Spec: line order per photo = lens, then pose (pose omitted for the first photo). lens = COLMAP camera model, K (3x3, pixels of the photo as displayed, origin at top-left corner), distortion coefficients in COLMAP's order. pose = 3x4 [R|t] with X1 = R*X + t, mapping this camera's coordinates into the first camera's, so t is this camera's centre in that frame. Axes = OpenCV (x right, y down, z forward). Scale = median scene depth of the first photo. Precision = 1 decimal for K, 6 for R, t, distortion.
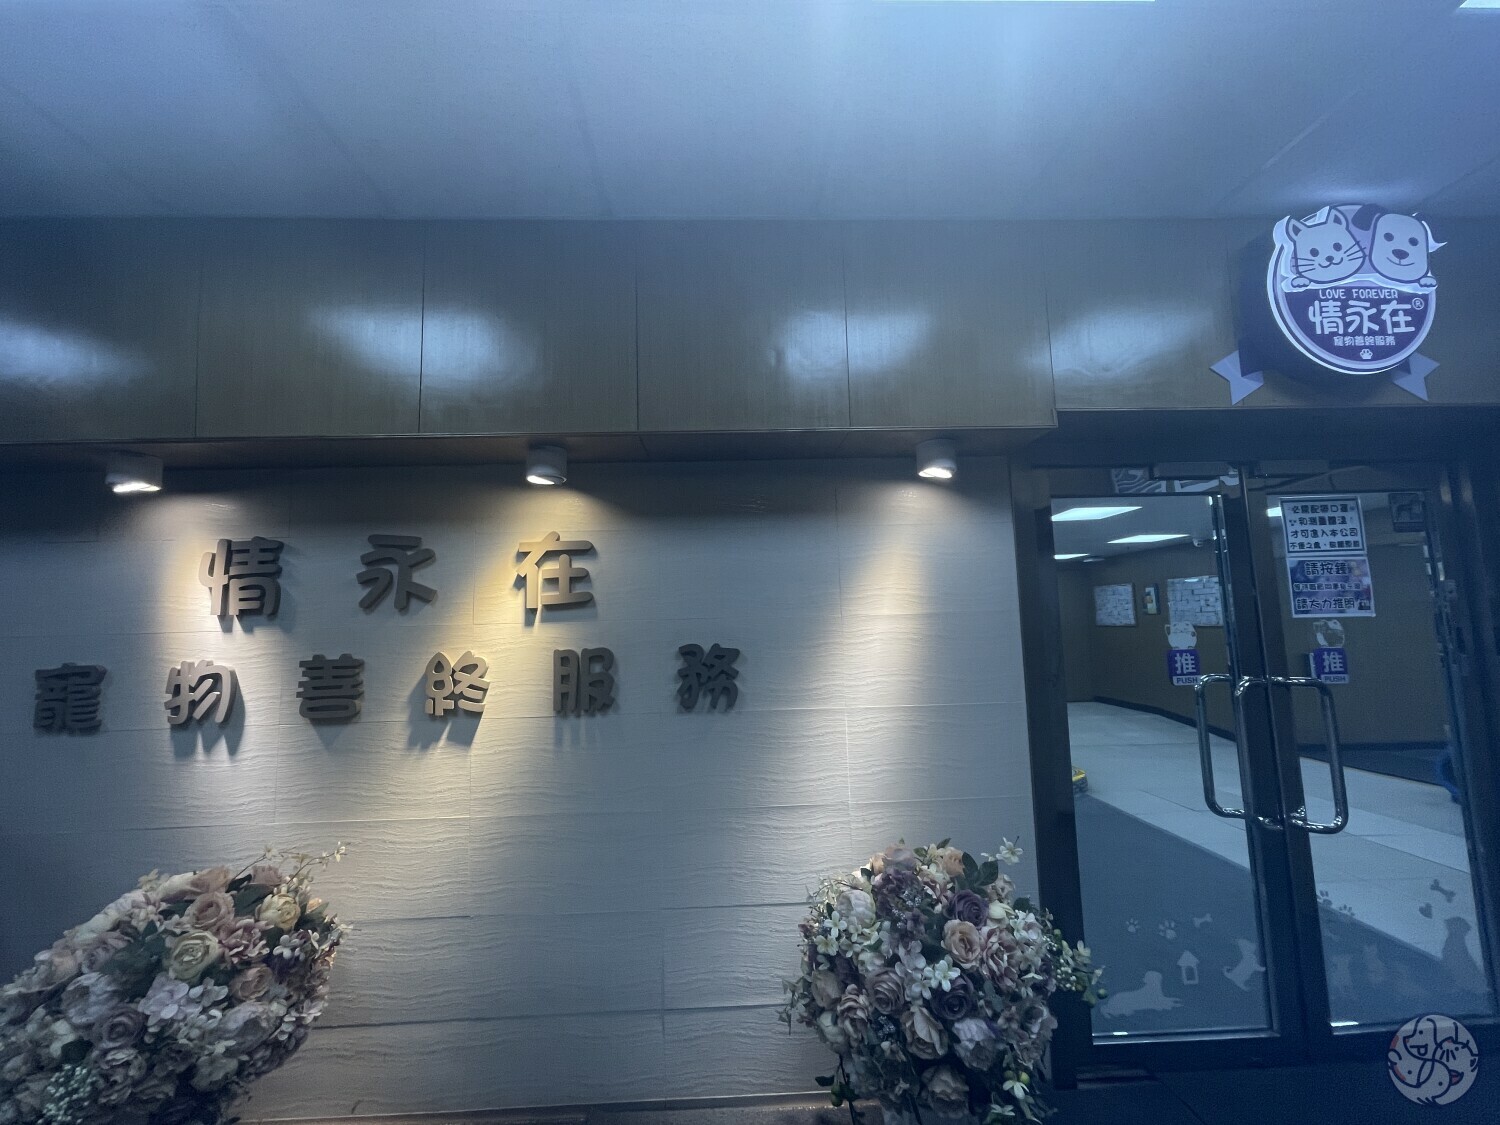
lens RADIAL K [[590.0, 0, 750.0], [0, 590.0, 562.5], [0, 0, 1]] dist [-0.009393, 0.000040]
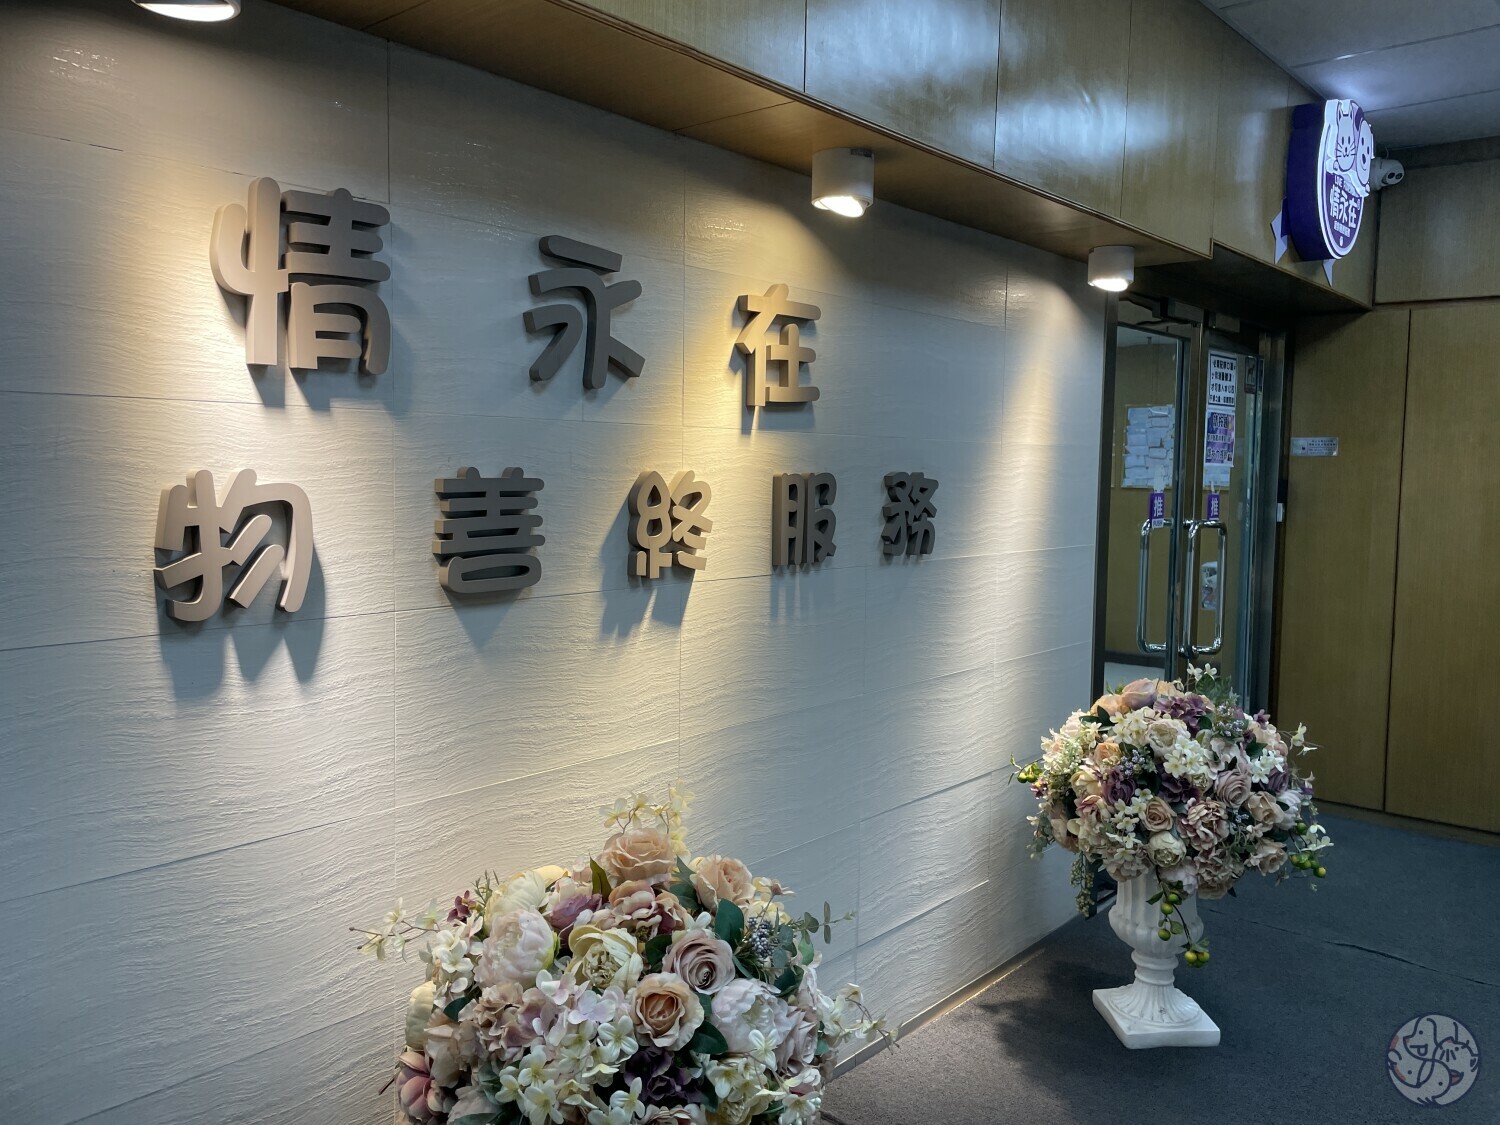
lens RADIAL K [[1162.1, 0, 750.0], [0, 1162.1, 562.5], [0, 0, 1]] dist [0.107966, -0.161748]
pose [[0.676772, -0.023833, 0.735807, -1.302896], [-0.103121, 0.986553, 0.126803, 0.086935], [-0.728934, -0.161694, 0.665214, 0.159680]]
